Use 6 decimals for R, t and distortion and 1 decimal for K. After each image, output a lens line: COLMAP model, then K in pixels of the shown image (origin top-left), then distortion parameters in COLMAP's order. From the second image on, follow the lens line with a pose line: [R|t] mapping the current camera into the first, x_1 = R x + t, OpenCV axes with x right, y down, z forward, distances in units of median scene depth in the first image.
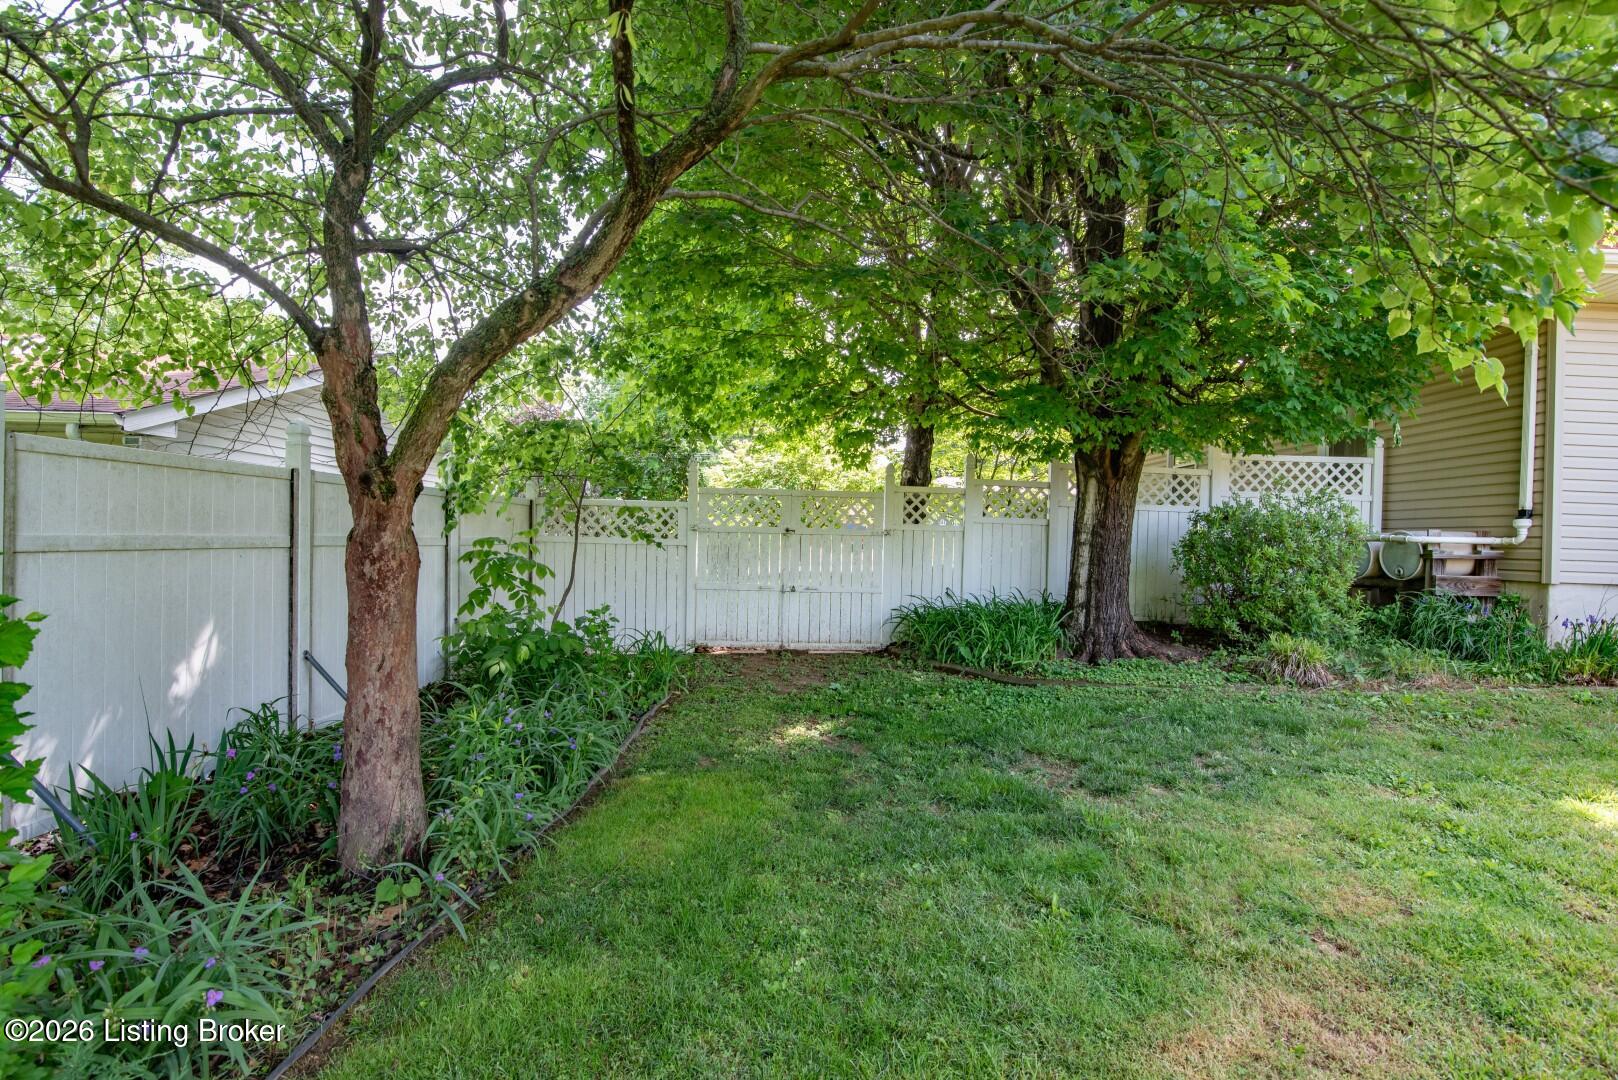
lens RADIAL K [[744.0, 0, 798.5], [0, 744.0, 550.0], [0, 0, 1]] dist [-0.024957, 0.002684]
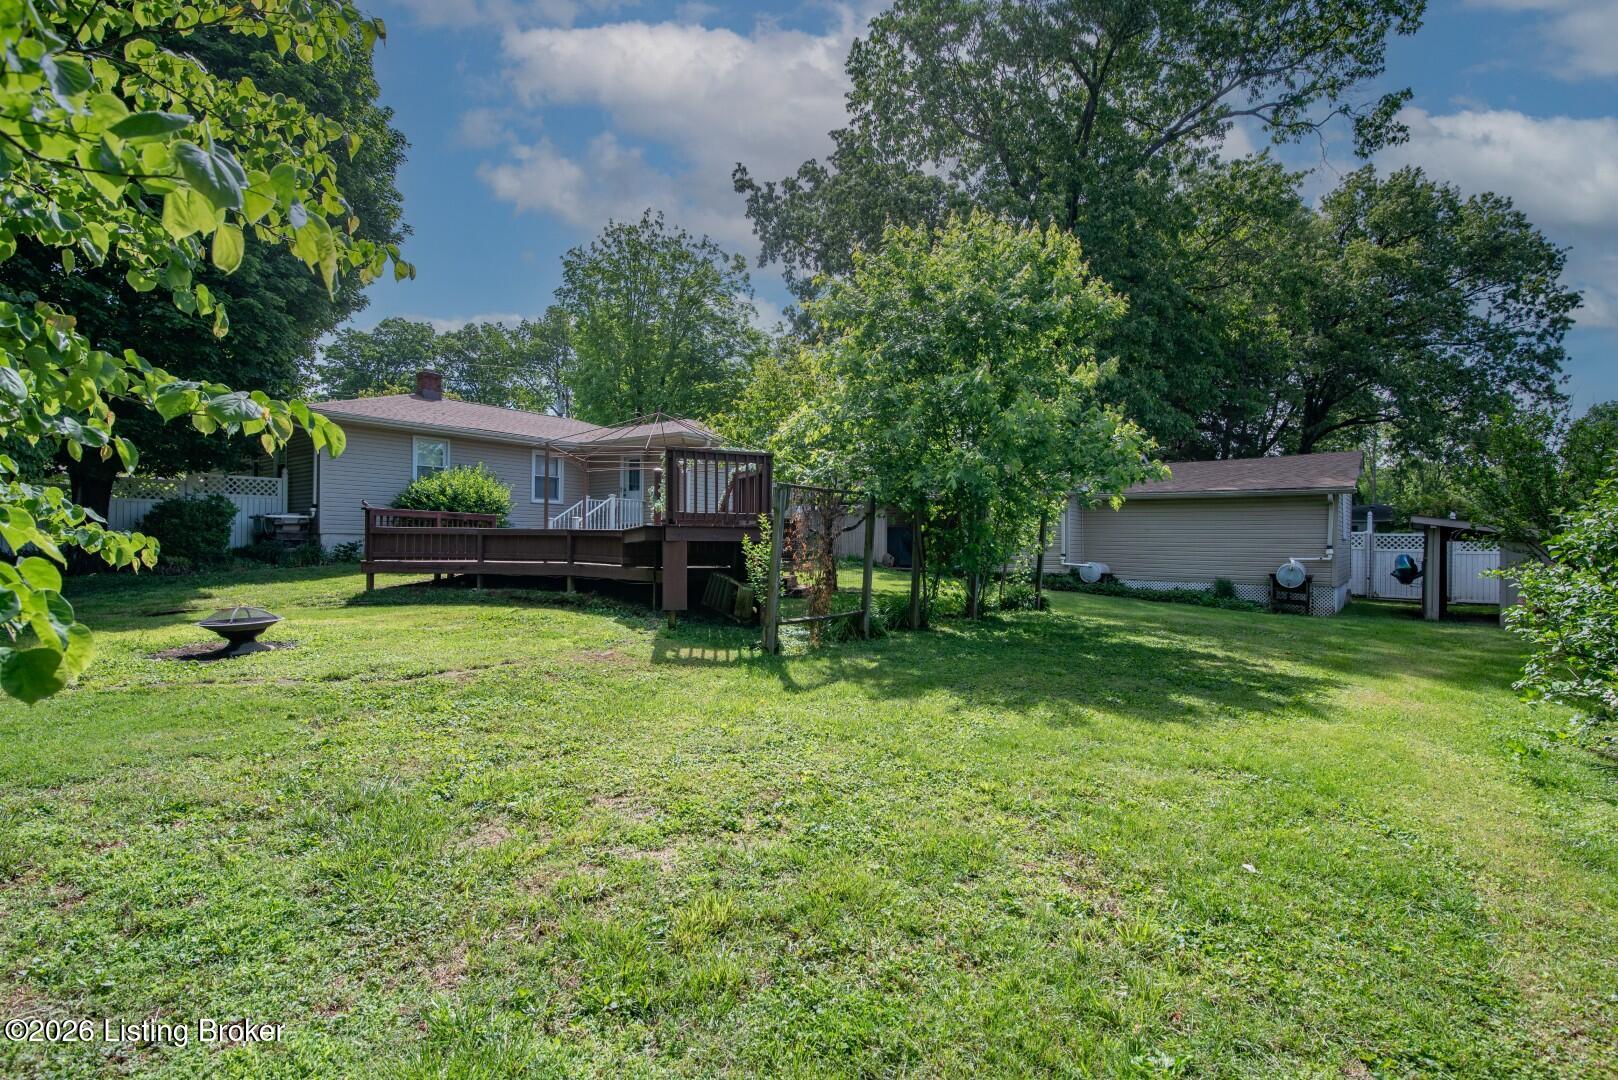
lens RADIAL K [[744.0, 0, 798.7], [0, 744.0, 541.0], [0, 0, 1]] dist [-0.024957, 0.002684]
pose [[0.626658, -0.023770, 0.778932, 0.081265], [0.018701, 0.999706, 0.015461, 0.059868], [-0.779070, 0.004878, 0.626918, -1.785069]]
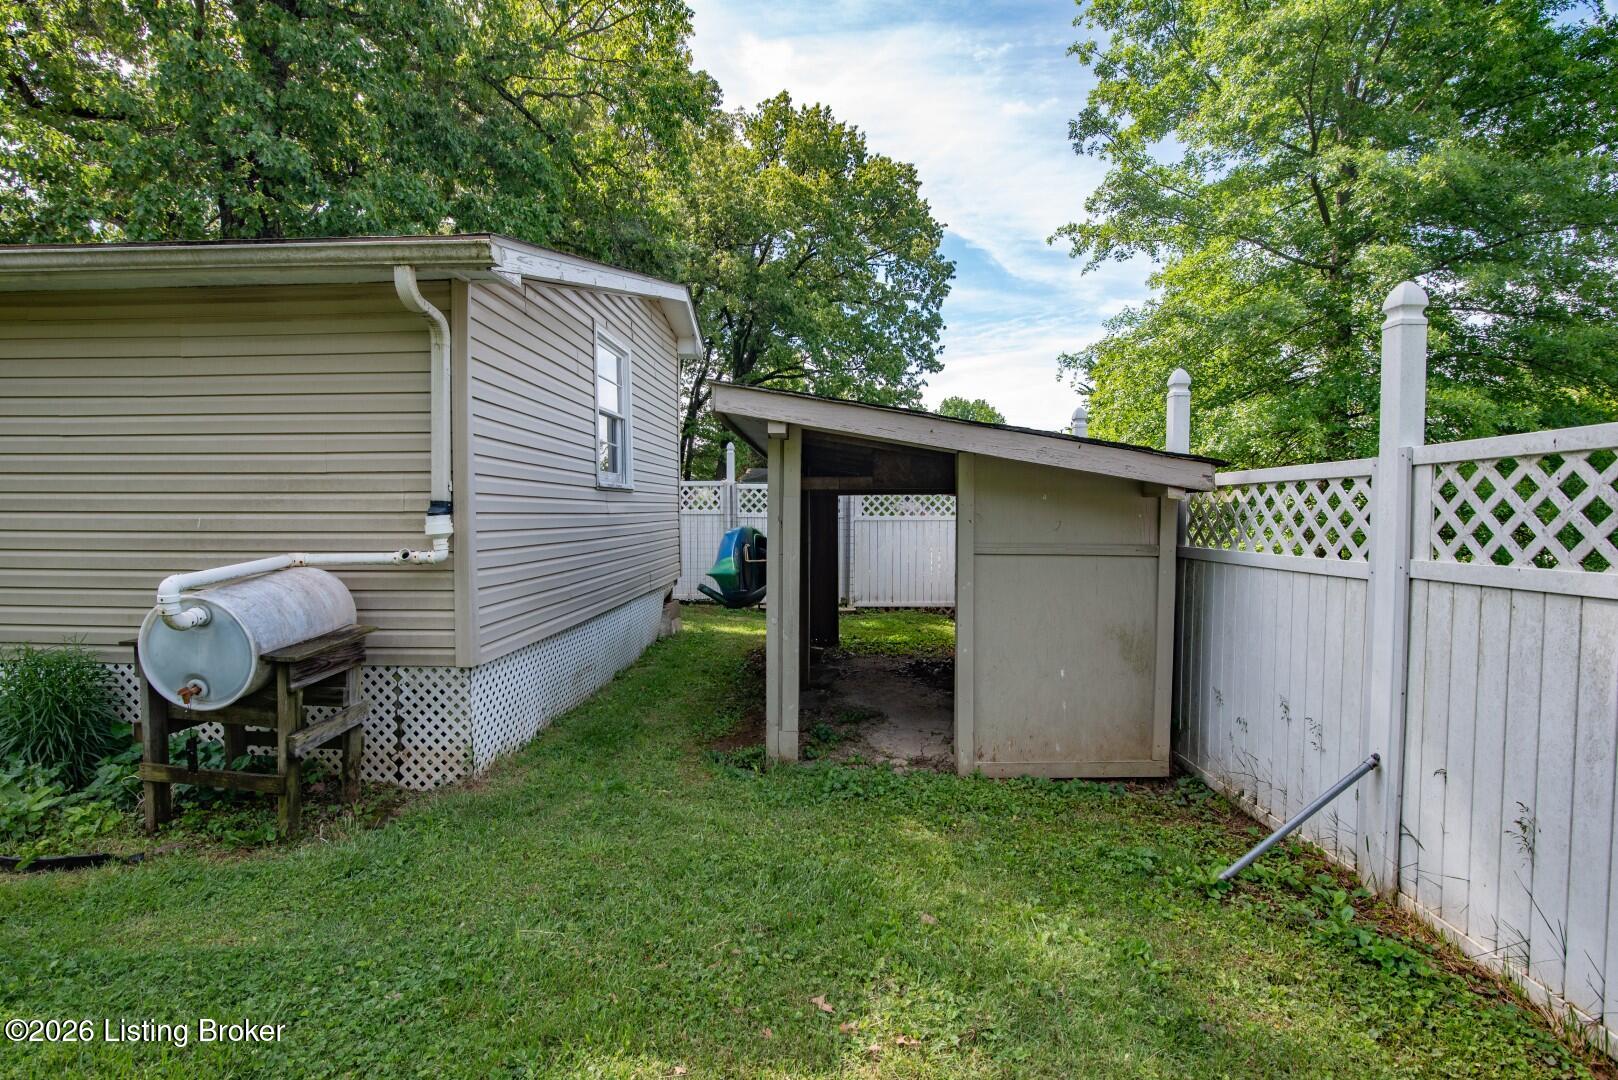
lens RADIAL K [[744.0, 0, 810.8], [0, 744.0, 544.6], [0, 0, 1]] dist [-0.024957, 0.002684]
pose [[0.012712, -0.075193, 0.997088, 2.255427], [0.008458, 0.997141, 0.075089, 0.130790], [-0.999883, 0.007479, 0.013311, -1.918565]]
